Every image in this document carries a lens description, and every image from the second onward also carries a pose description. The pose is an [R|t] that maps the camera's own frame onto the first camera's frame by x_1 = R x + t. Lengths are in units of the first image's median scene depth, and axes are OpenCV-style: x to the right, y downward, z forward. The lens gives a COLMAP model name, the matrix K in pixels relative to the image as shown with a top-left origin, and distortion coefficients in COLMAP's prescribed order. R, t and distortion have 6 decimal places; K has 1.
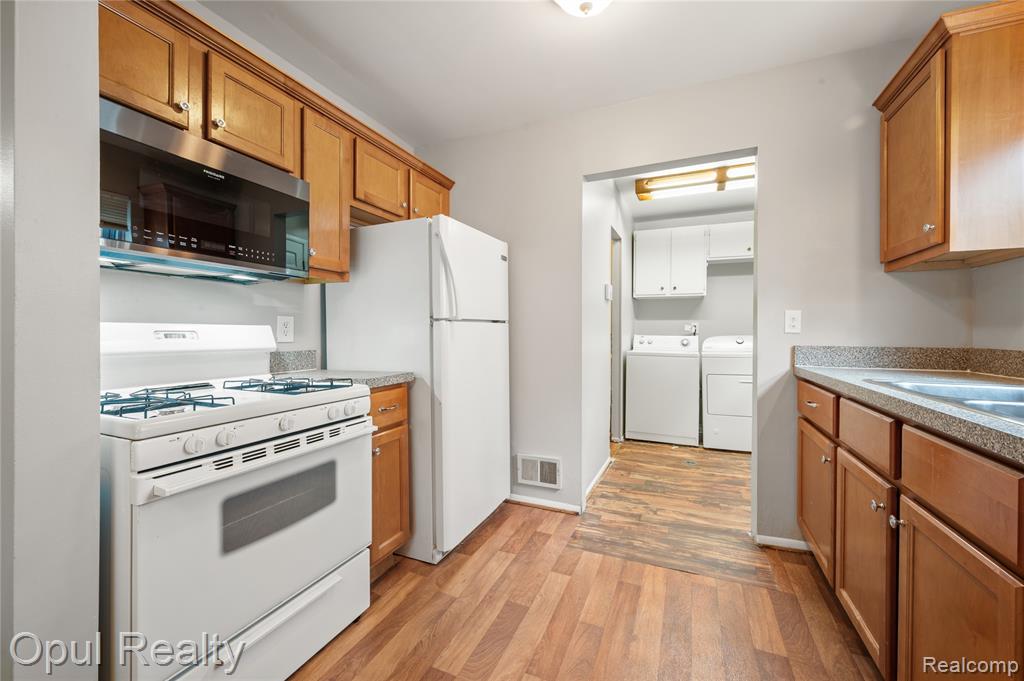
lens RADIAL K [[410.0, 0, 512.7], [0, 410.0, 335.0], [0, 0, 1]] dist [-0.001114, -0.001412]
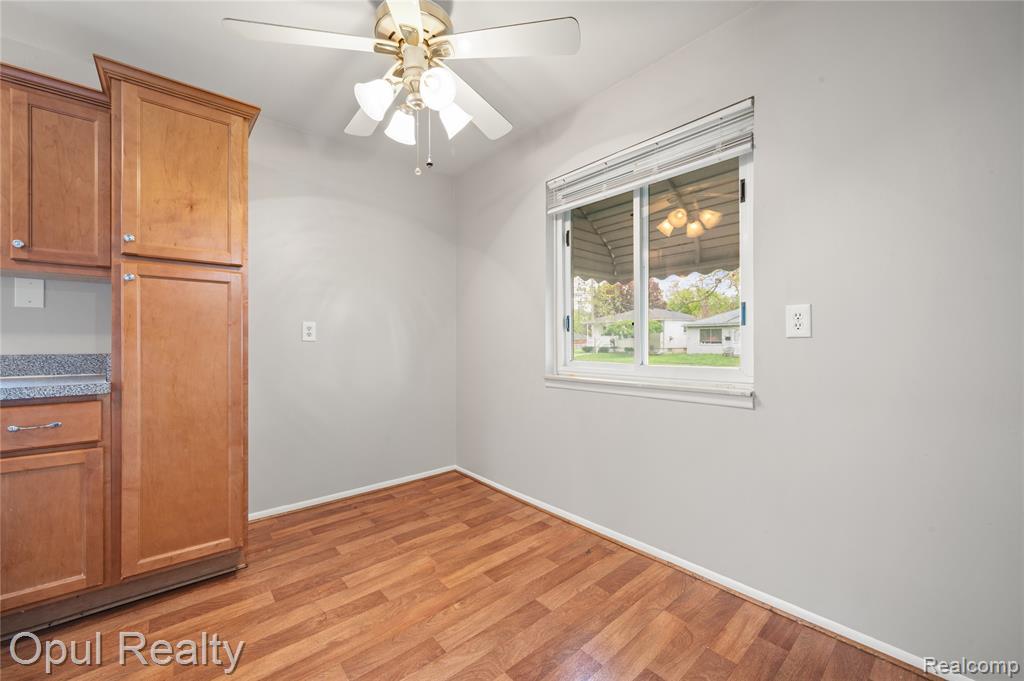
lens RADIAL K [[410.0, 0, 507.0], [0, 410.0, 340.8], [0, 0, 1]] dist [-0.001114, -0.001412]
pose [[-0.904100, 0.001865, 0.427316, -0.131291], [0.008301, 0.999878, 0.013199, -0.010931], [-0.427240, 0.015481, -0.904006, 1.222258]]
